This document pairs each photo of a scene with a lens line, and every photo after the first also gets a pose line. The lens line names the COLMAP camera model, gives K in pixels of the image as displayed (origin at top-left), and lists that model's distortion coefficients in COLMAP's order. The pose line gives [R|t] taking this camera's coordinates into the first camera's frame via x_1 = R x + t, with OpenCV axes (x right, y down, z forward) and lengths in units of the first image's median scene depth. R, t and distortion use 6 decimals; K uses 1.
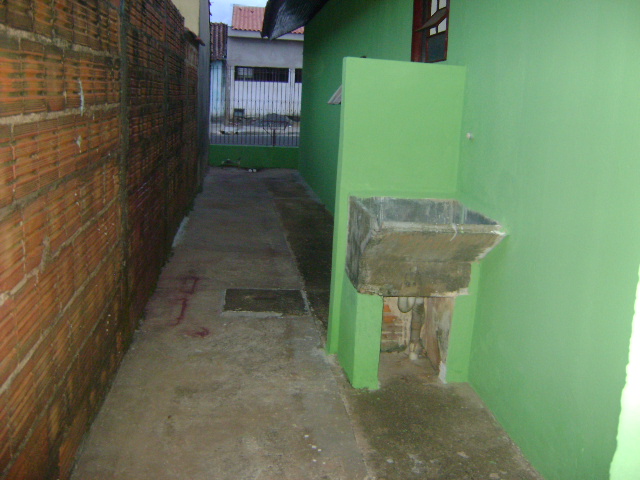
lens RADIAL K [[717.5, 0, 320.0], [0, 717.5, 240.0], [0, 0, 1]] dist [-0.007249, -0.002967]
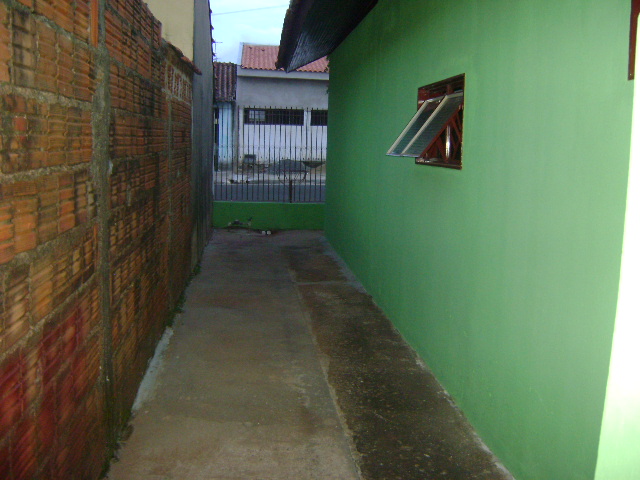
lens RADIAL K [[654.0, 0, 320.0], [0, 654.0, 240.0], [0, 0, 1]] dist [0.002689, -0.001759]
pose [[0.999938, -0.009280, -0.006186, -0.023530], [0.008999, 0.998993, -0.043965, -0.045407], [0.006588, 0.043906, 0.999014, 0.213127]]
